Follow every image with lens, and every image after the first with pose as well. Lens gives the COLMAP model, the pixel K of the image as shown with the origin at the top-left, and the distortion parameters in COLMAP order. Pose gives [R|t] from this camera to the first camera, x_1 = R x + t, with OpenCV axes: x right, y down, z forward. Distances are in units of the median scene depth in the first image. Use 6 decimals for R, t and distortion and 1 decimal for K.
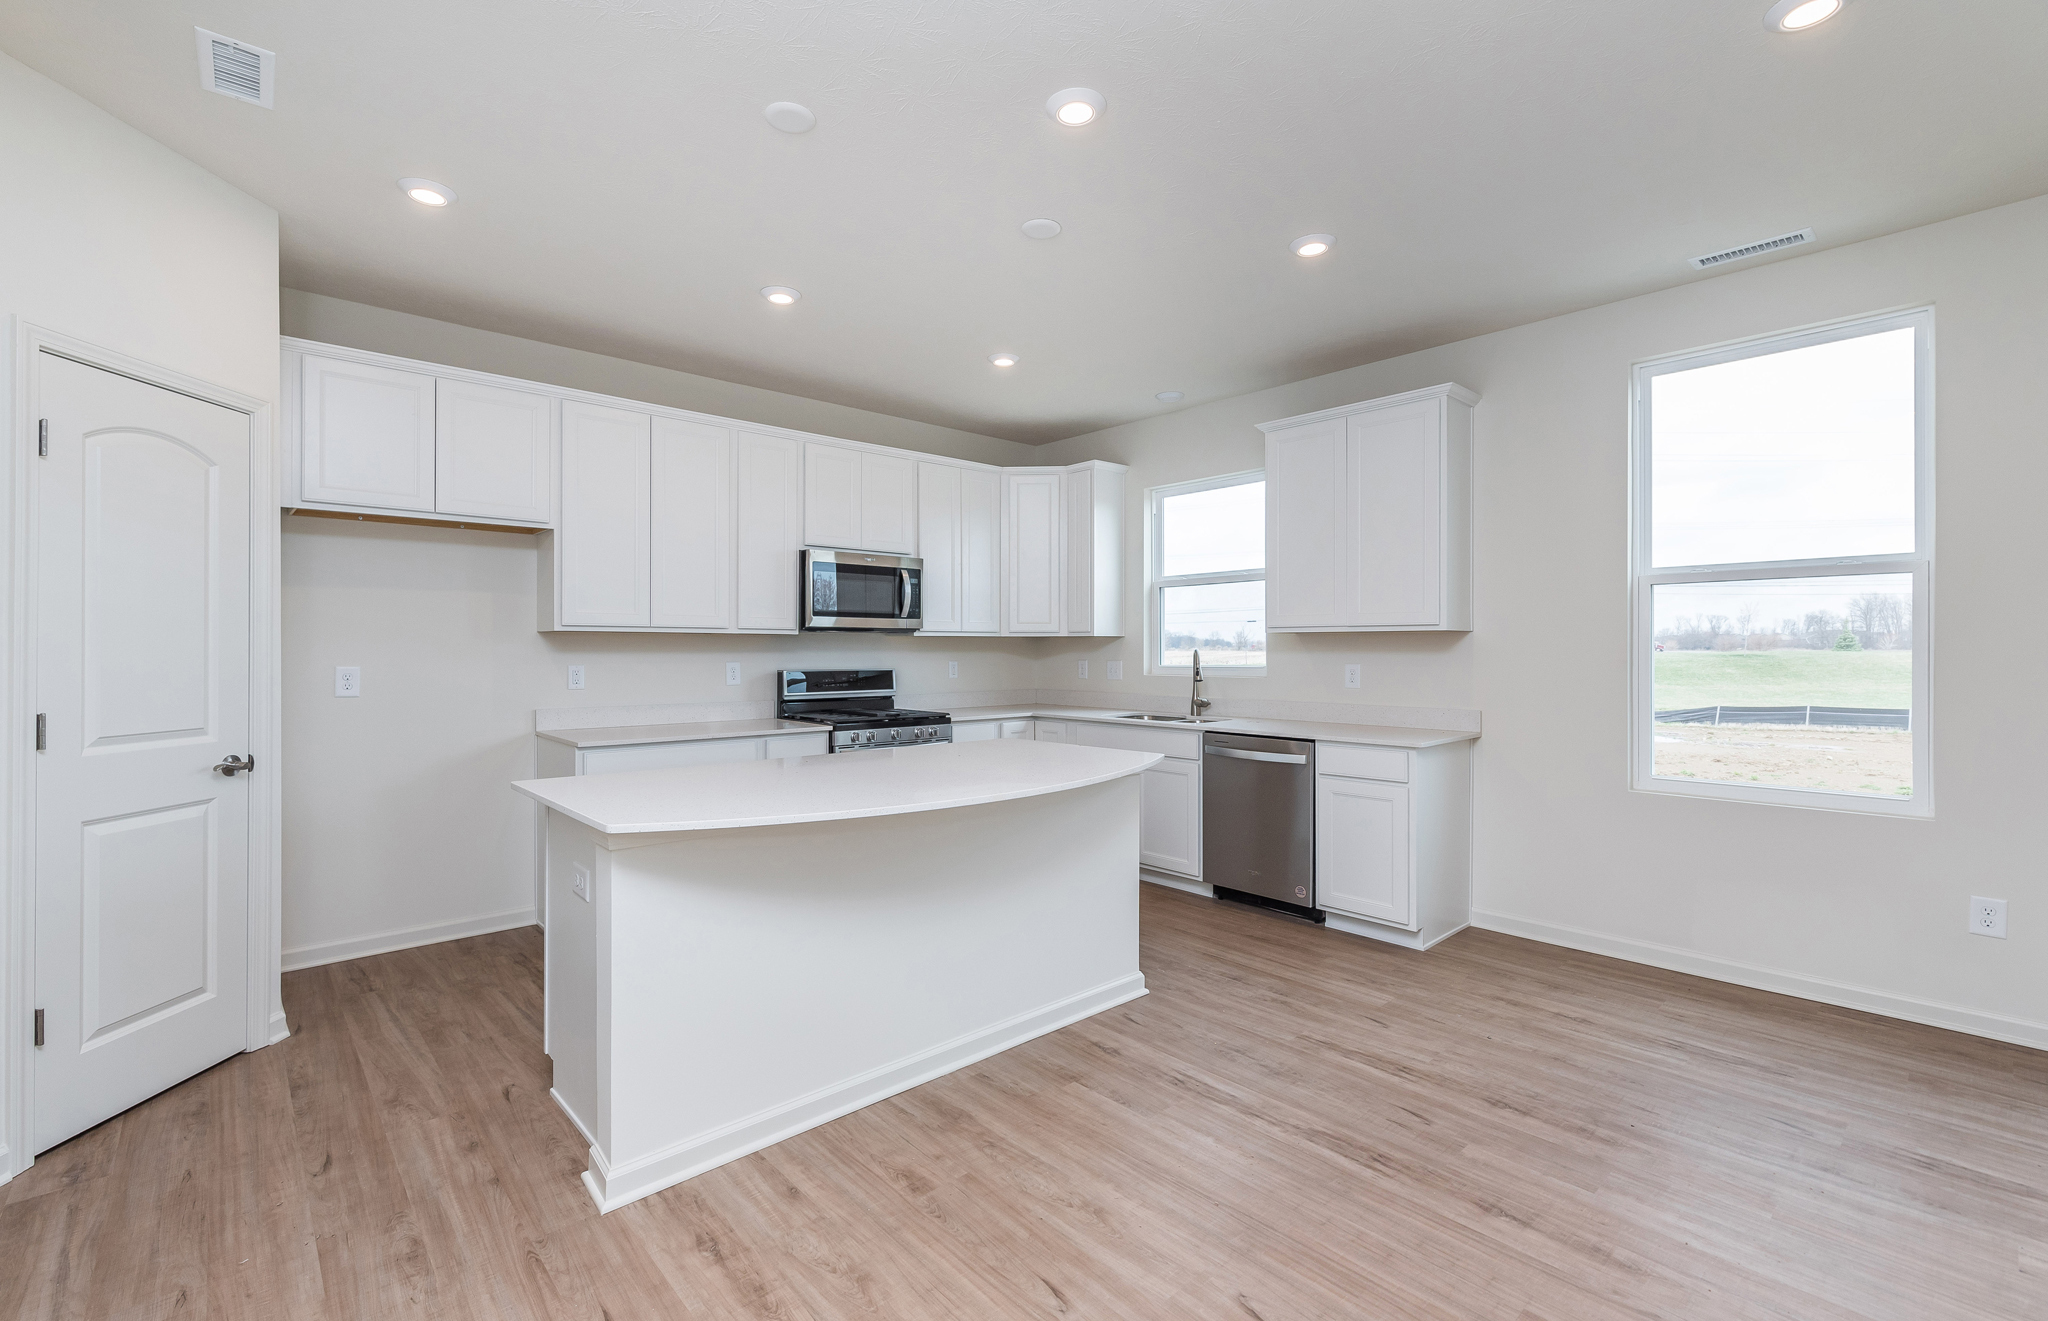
lens RADIAL K [[879.6, 0, 1007.8], [0, 879.6, 651.1], [0, 0, 1]] dist [0.004071, -0.001825]
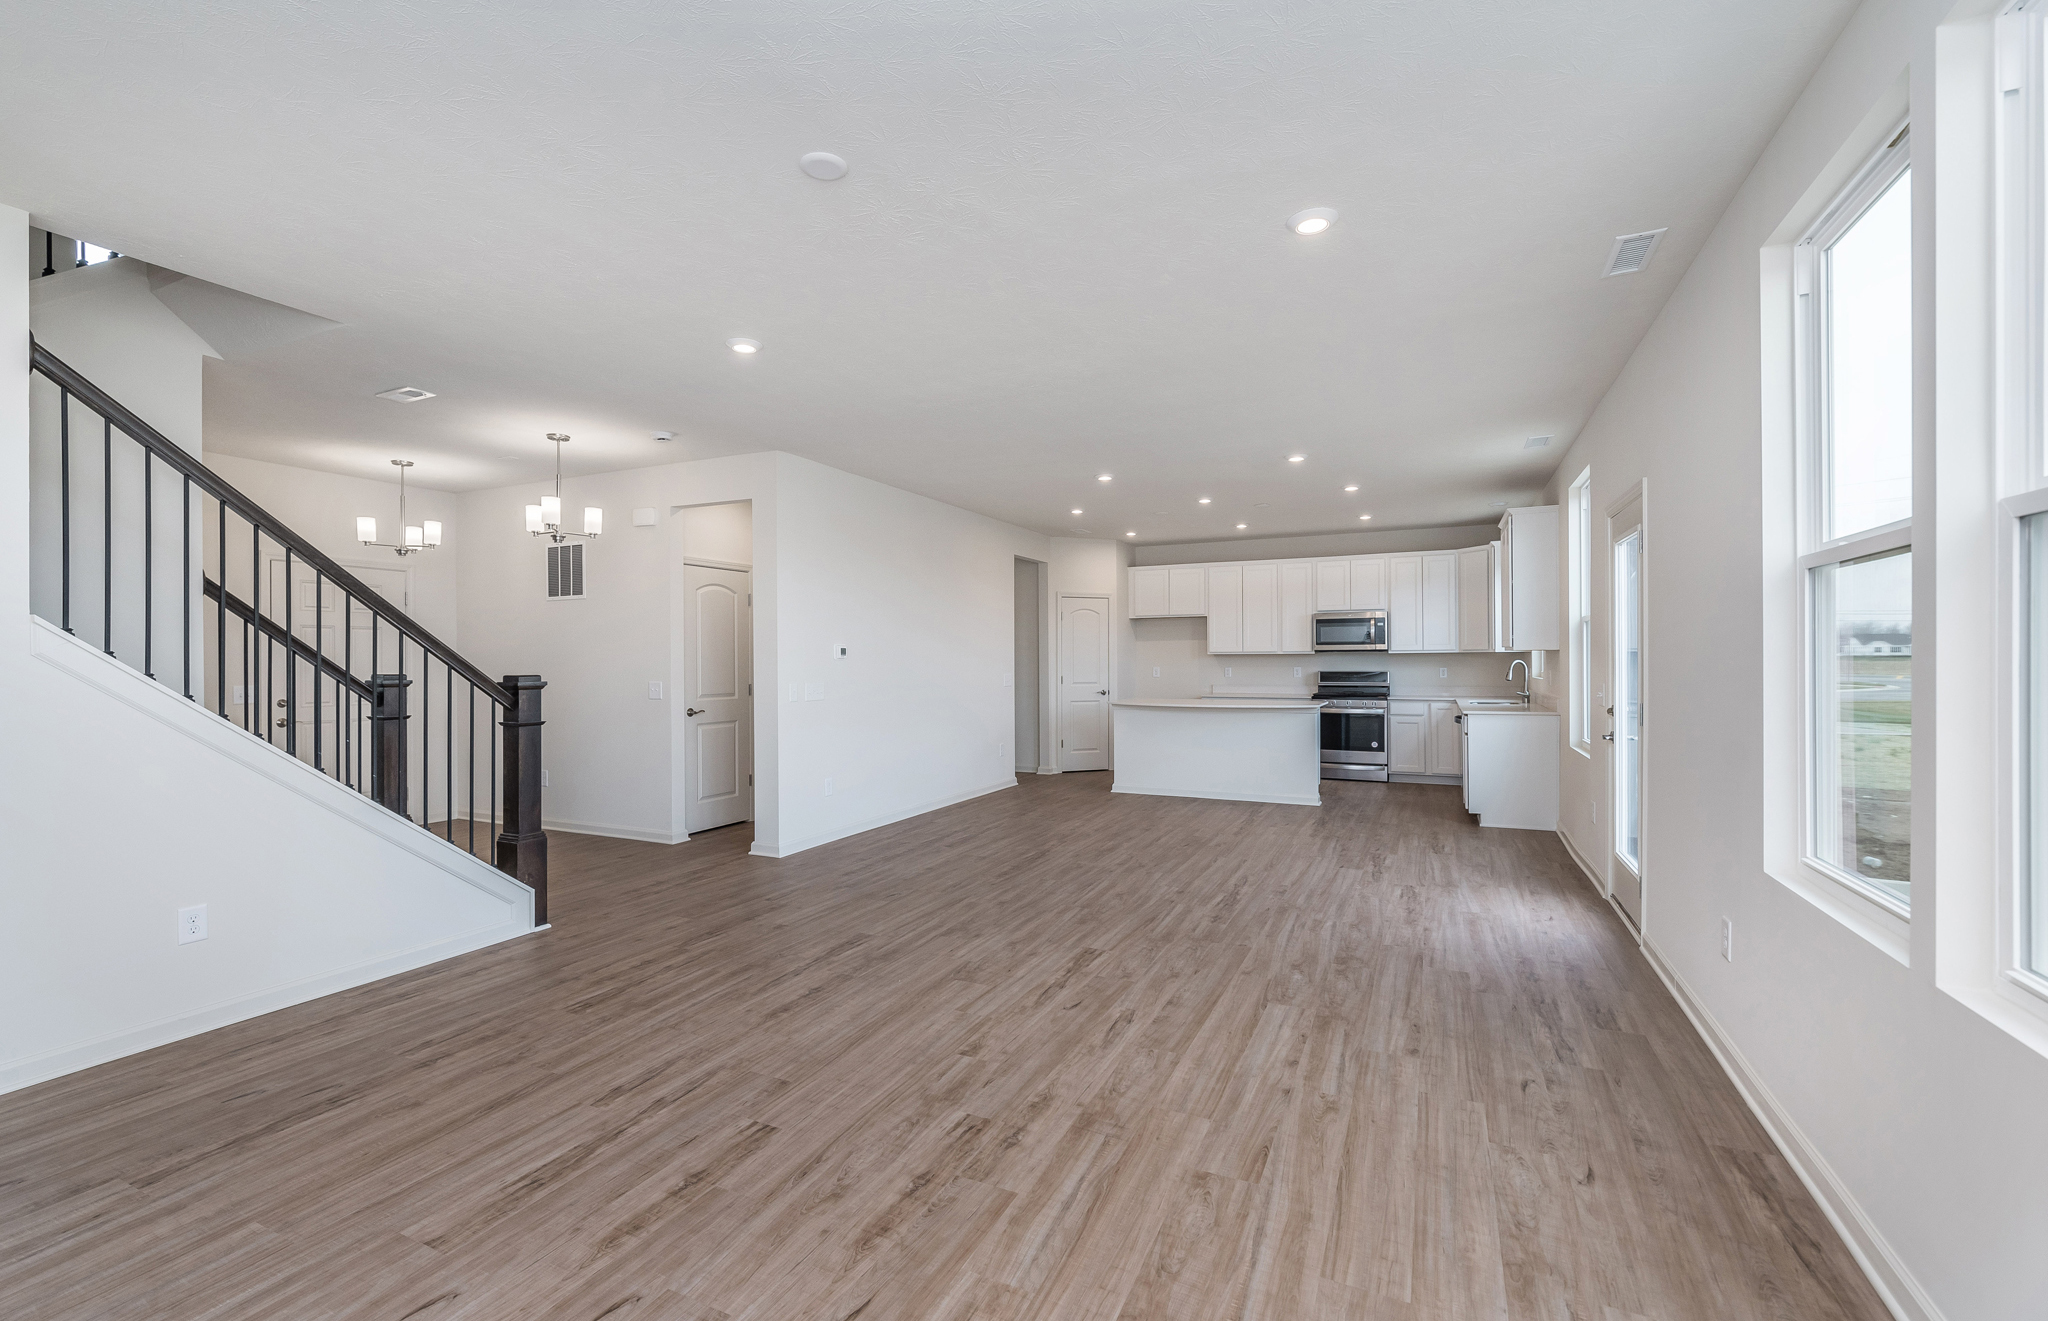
lens RADIAL K [[879.6, 0, 1007.2], [0, 879.6, 660.2], [0, 0, 1]] dist [0.004071, -0.001825]
pose [[0.379507, -0.001944, -0.925187, 1.894716], [0.002821, 0.999996, -0.000944, -0.006168], [0.925184, -0.002252, 0.379511, -0.632777]]
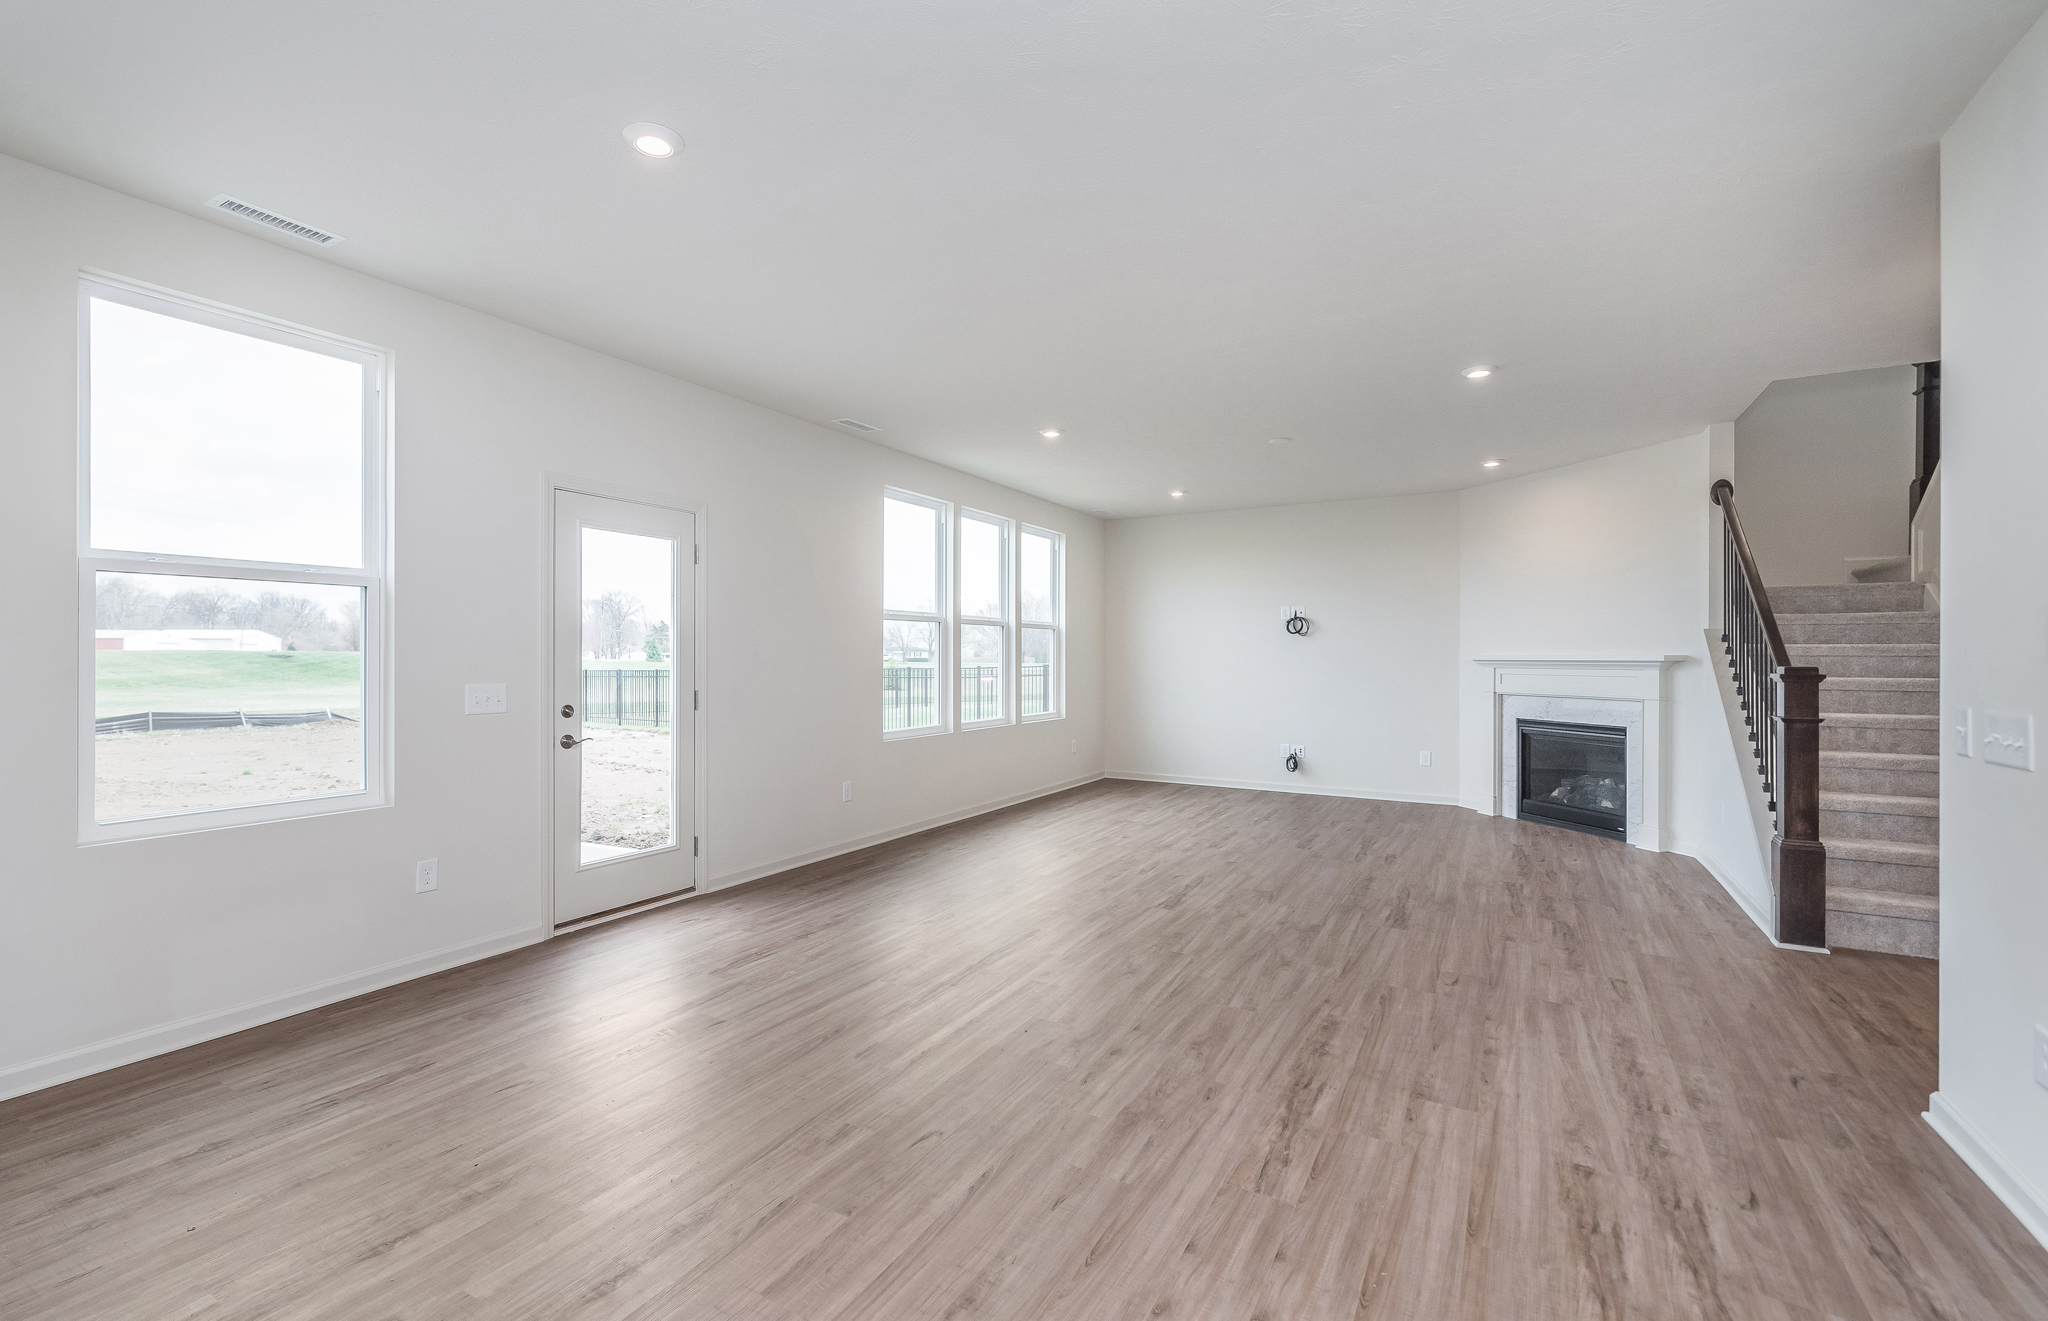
lens RADIAL K [[879.6, 0, 995.8], [0, 879.6, 656.4], [0, 0, 1]] dist [0.004071, -0.001825]
pose [[-0.297495, 0.000181, 0.954723, -0.233397], [-0.000513, 1.000000, -0.000349, -0.001166], [-0.954723, -0.000594, -0.297495, 0.501868]]
